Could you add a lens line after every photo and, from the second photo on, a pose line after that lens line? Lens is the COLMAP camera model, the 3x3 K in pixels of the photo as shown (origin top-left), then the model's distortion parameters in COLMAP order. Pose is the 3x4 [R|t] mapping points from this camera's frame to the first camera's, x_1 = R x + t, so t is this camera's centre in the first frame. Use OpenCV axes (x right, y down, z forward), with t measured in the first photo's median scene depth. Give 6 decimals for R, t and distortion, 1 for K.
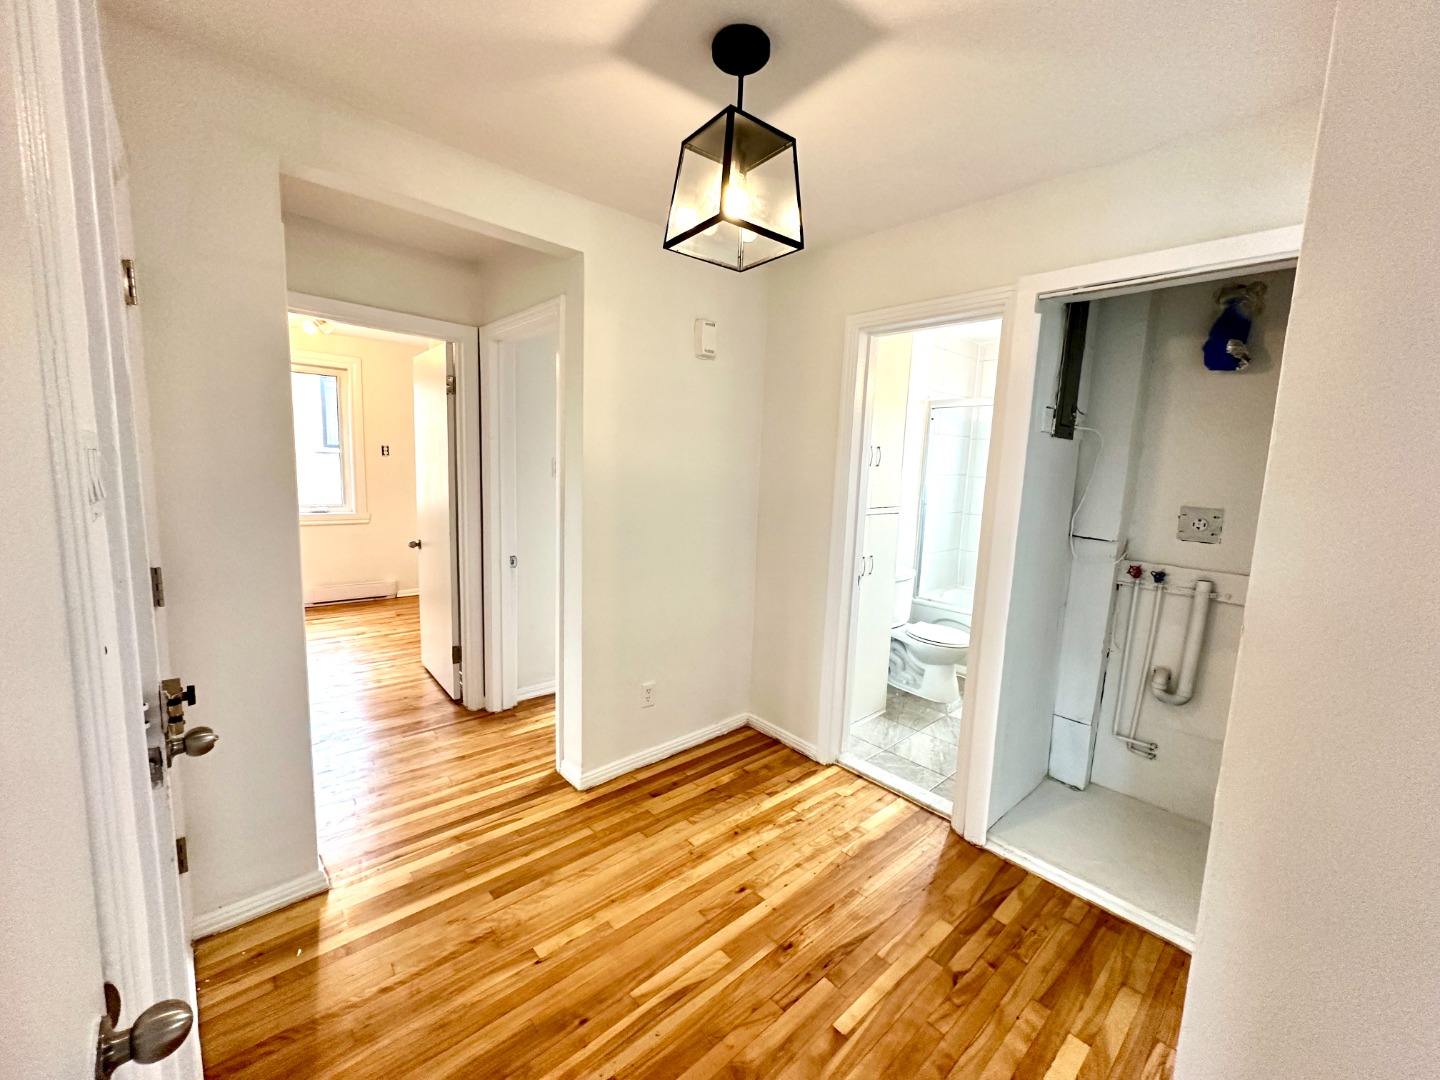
lens RADIAL K [[573.7, 0, 711.5], [0, 573.7, 540.0], [0, 0, 1]] dist [-0.003434, 0.000915]
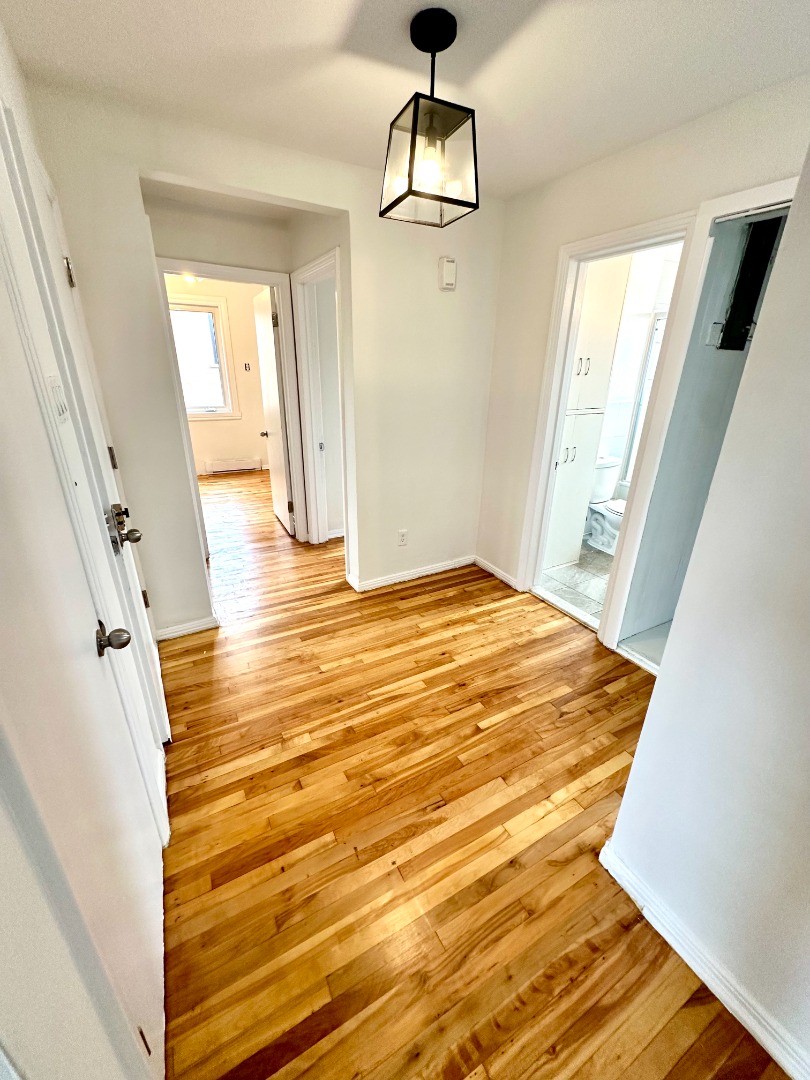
lens RADIAL K [[430.3, 0, 399.6], [0, 430.3, 540.1], [0, 0, 1]] dist [-0.003434, 0.000915]
pose [[0.974865, 0.063277, -0.213620, 0.176331], [-0.009247, 0.969486, 0.244971, -0.005572], [0.222603, -0.236838, 0.945704, -0.115093]]
